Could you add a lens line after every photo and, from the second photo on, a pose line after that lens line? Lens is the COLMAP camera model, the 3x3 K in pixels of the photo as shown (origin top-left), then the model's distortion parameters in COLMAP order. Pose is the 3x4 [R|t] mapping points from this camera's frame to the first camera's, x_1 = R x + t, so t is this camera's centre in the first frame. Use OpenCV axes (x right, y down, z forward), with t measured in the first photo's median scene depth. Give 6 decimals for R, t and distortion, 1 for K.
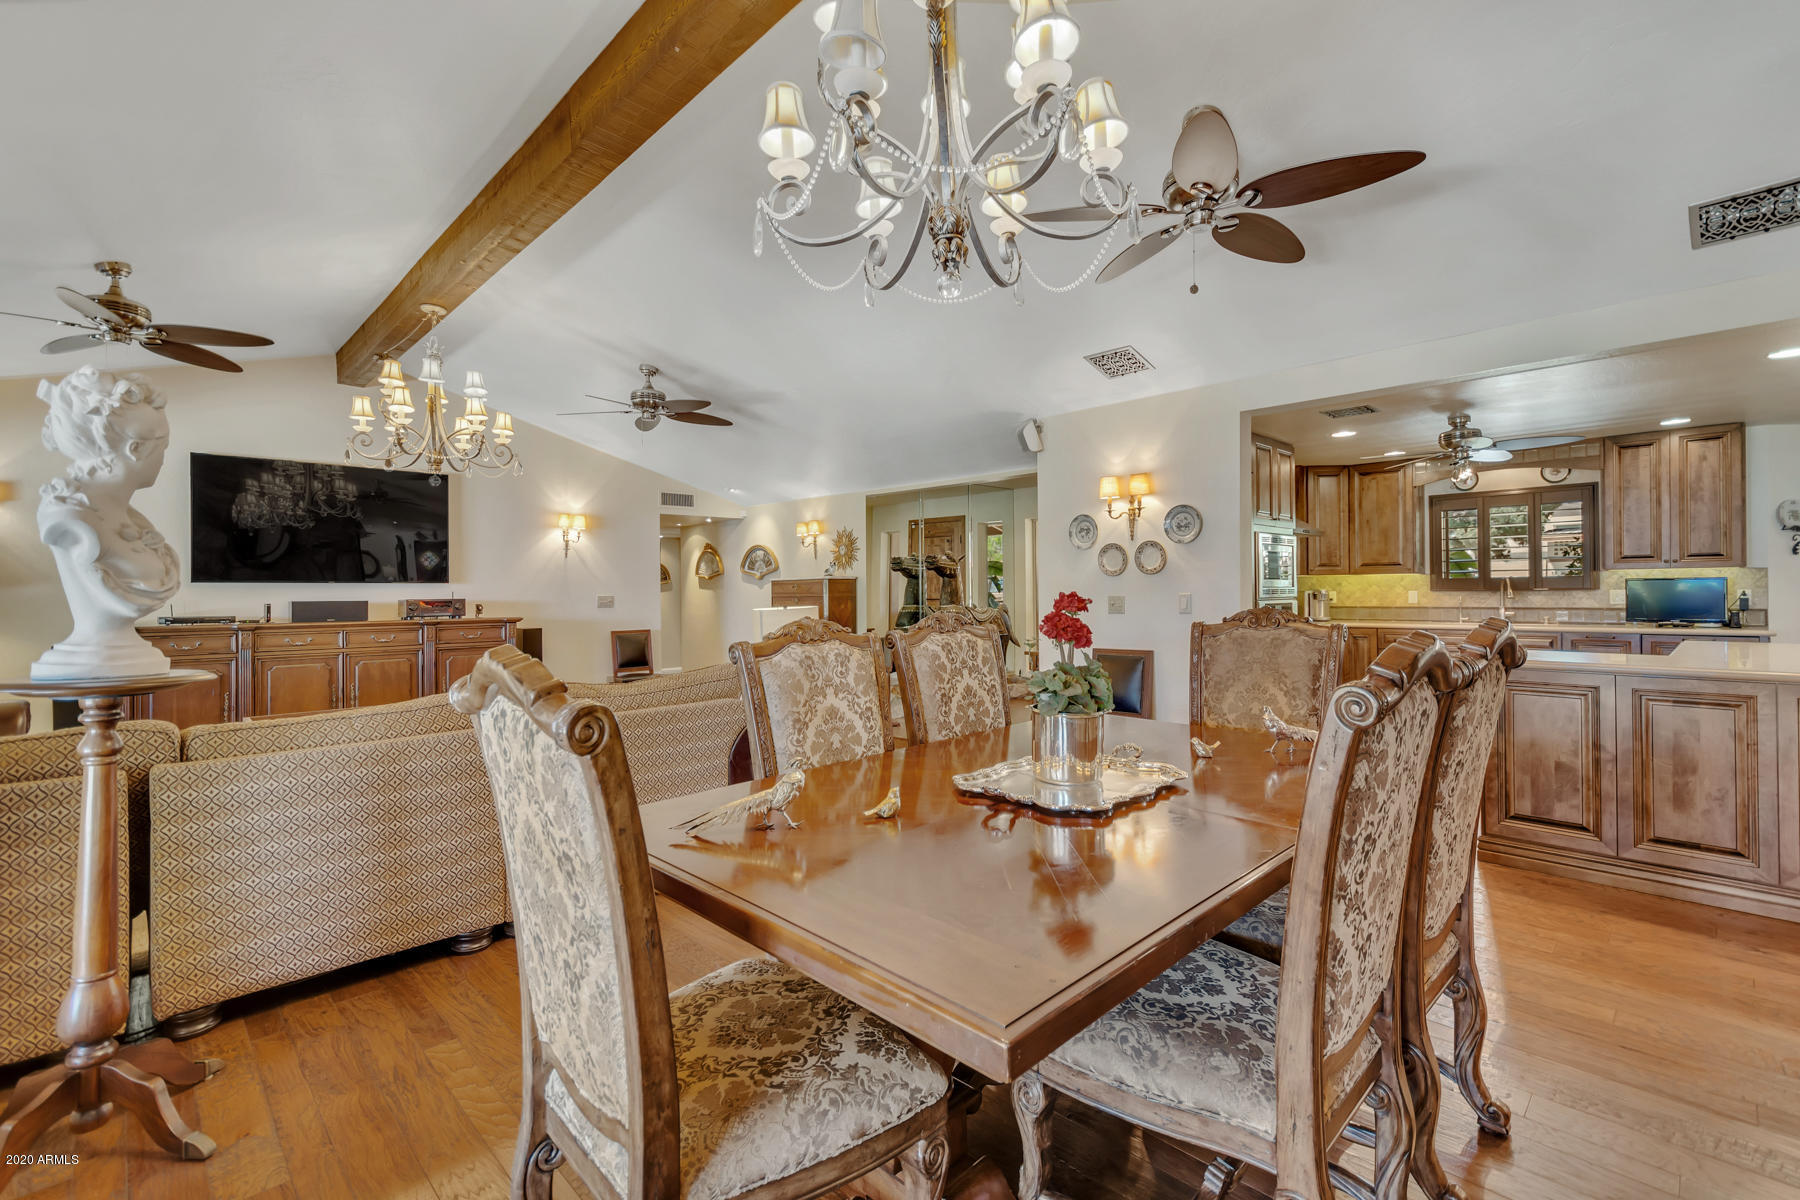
lens RADIAL K [[798.7, 0, 891.4], [0, 798.7, 586.3], [0, 0, 1]] dist [-0.005492, -0.001062]
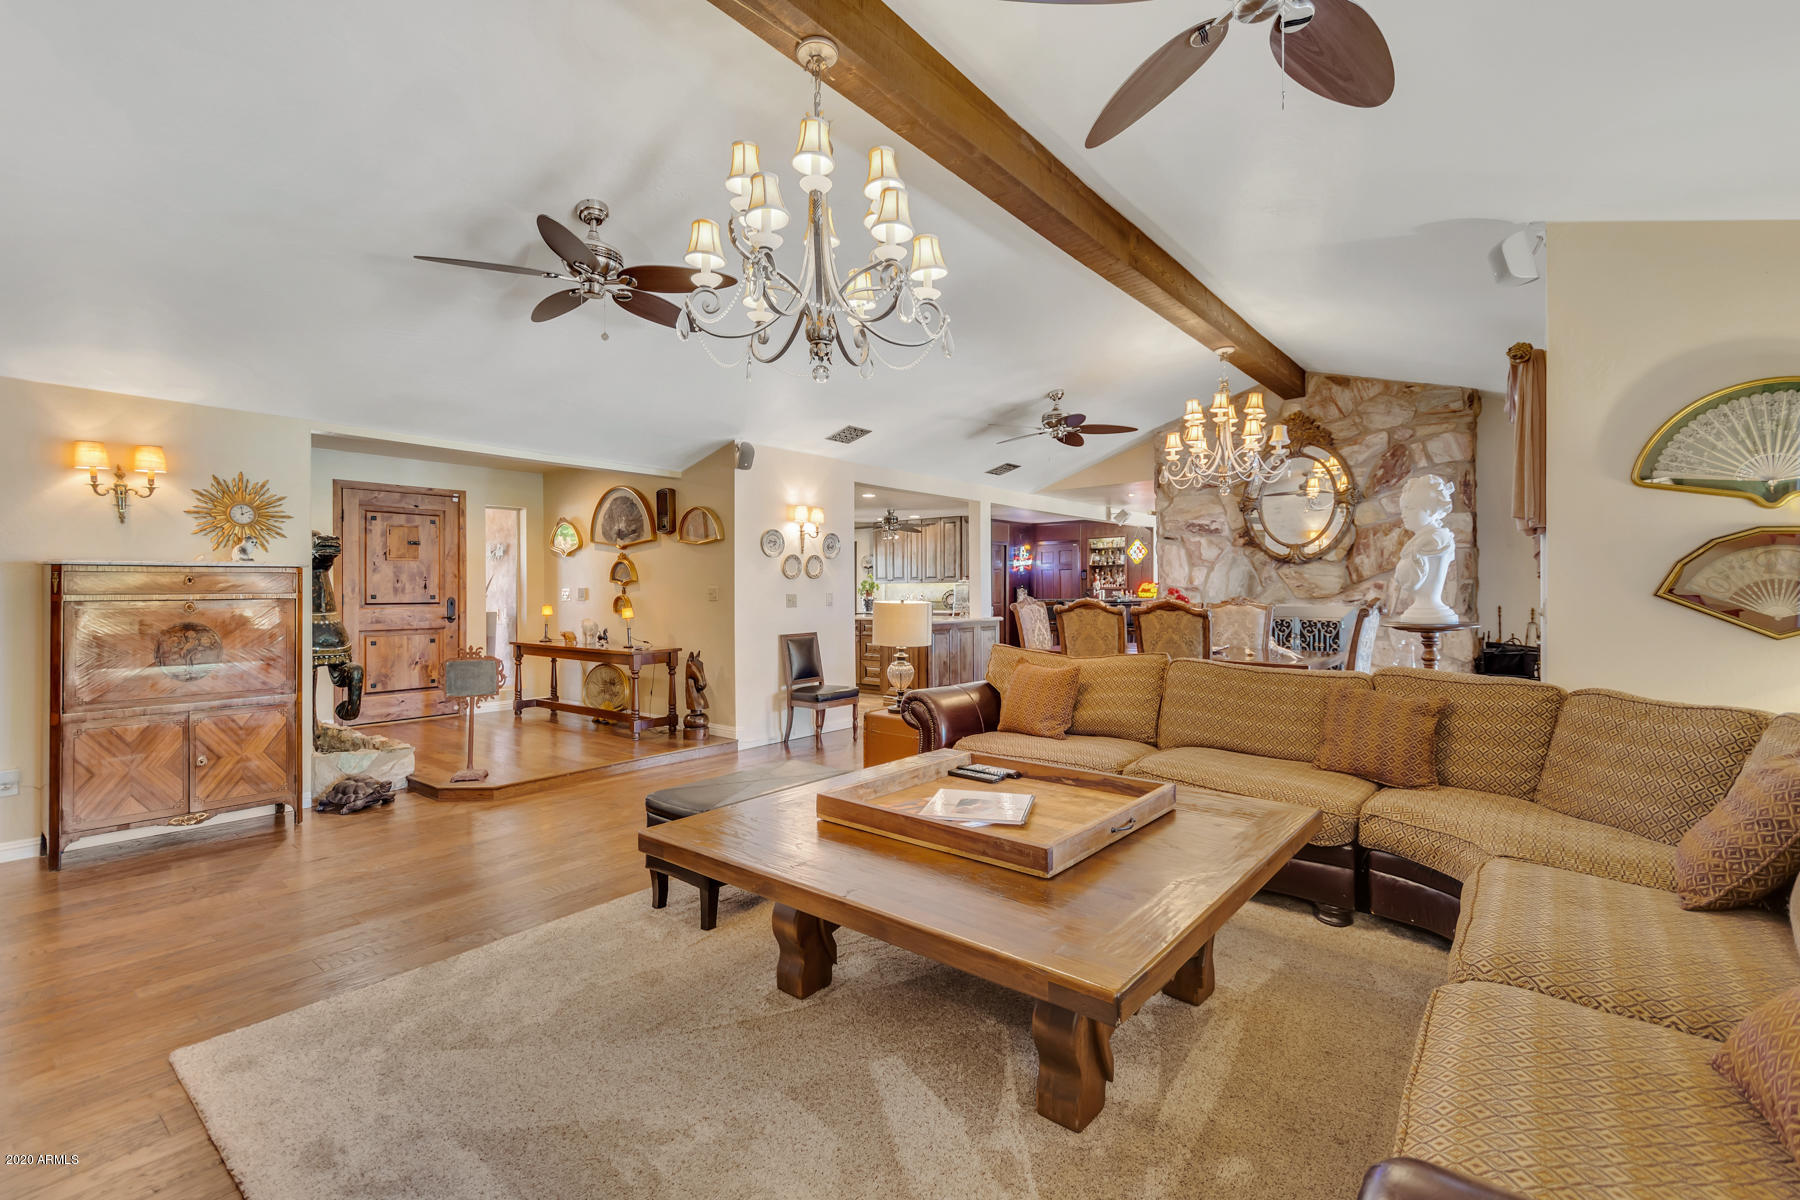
lens RADIAL K [[798.7, 0, 896.2], [0, 798.7, 594.0], [0, 0, 1]] dist [-0.005492, -0.001062]
pose [[-0.124353, 0.003899, 0.992230, -0.769256], [-0.004094, 0.999982, -0.004442, 0.011724], [-0.992230, -0.004614, -0.124334, 0.735671]]
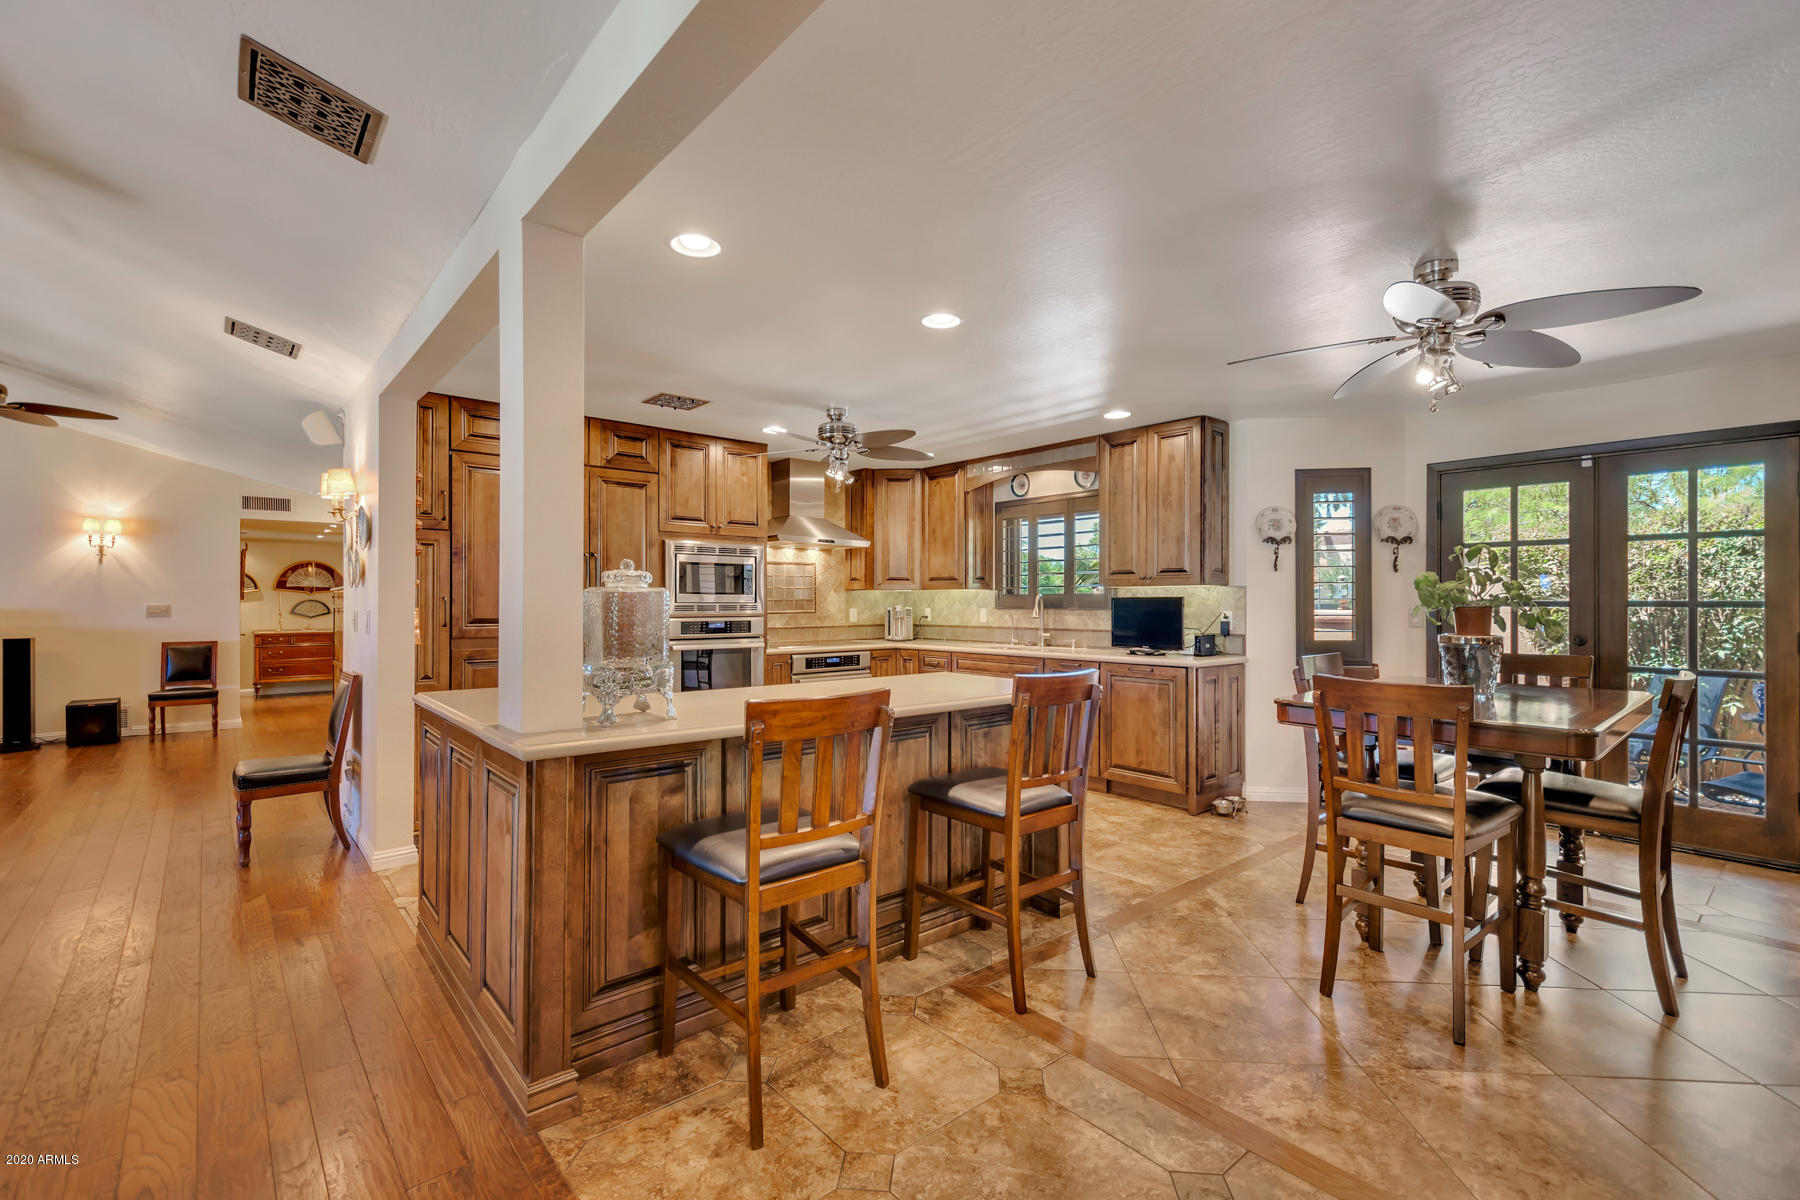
lens RADIAL K [[798.7, 0, 907.7], [0, 798.7, 601.5], [0, 0, 1]] dist [-0.005492, -0.001062]
pose [[0.999274, 0.010526, -0.036615, 0.683811], [-0.010413, 0.999940, 0.003270, -0.005170], [0.036647, -0.002886, 0.999324, 0.111168]]
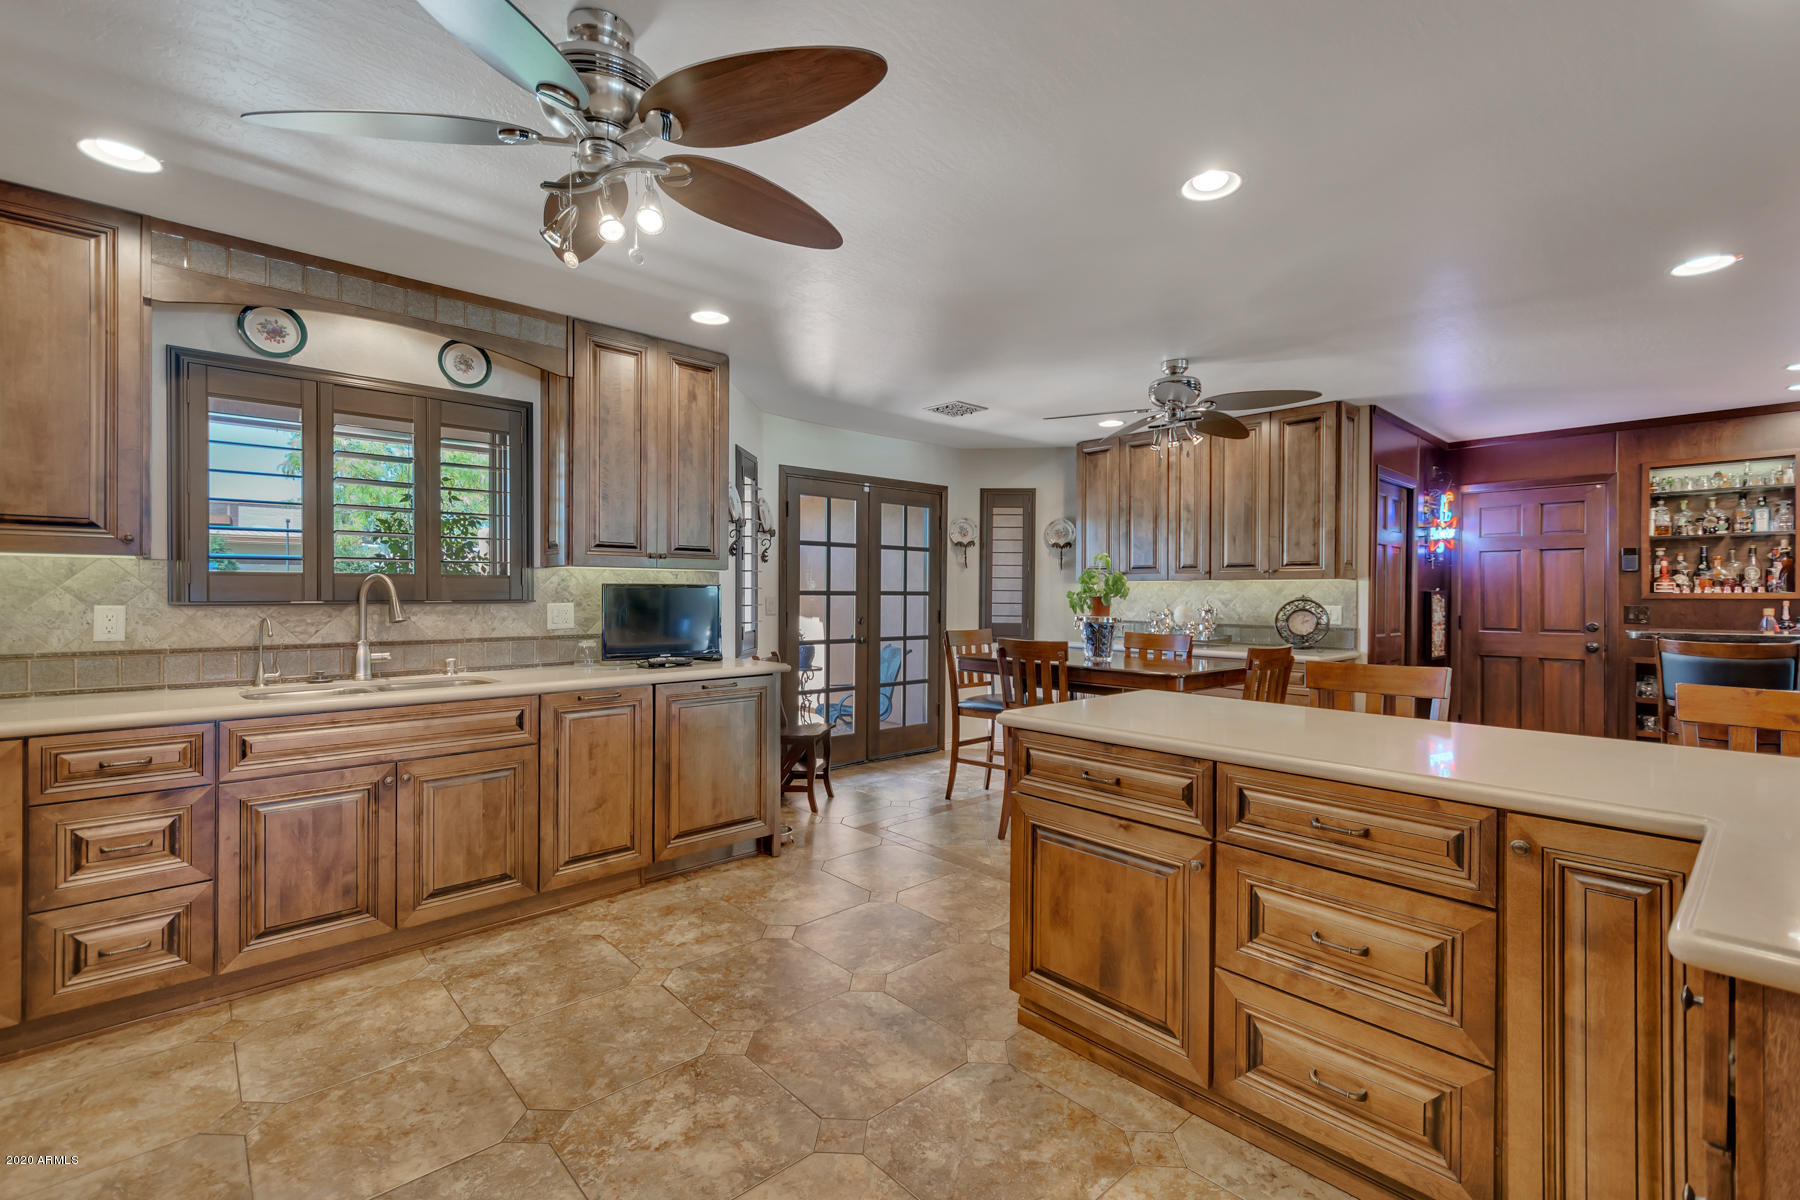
lens RADIAL K [[798.7, 0, 902.4], [0, 798.7, 597.2], [0, 0, 1]] dist [-0.005492, -0.001062]
pose [[-0.017964, 0.004033, 0.999830, 0.340657], [-0.011277, 0.999927, -0.004236, -0.000115], [-0.999775, -0.011351, -0.017918, 0.747443]]
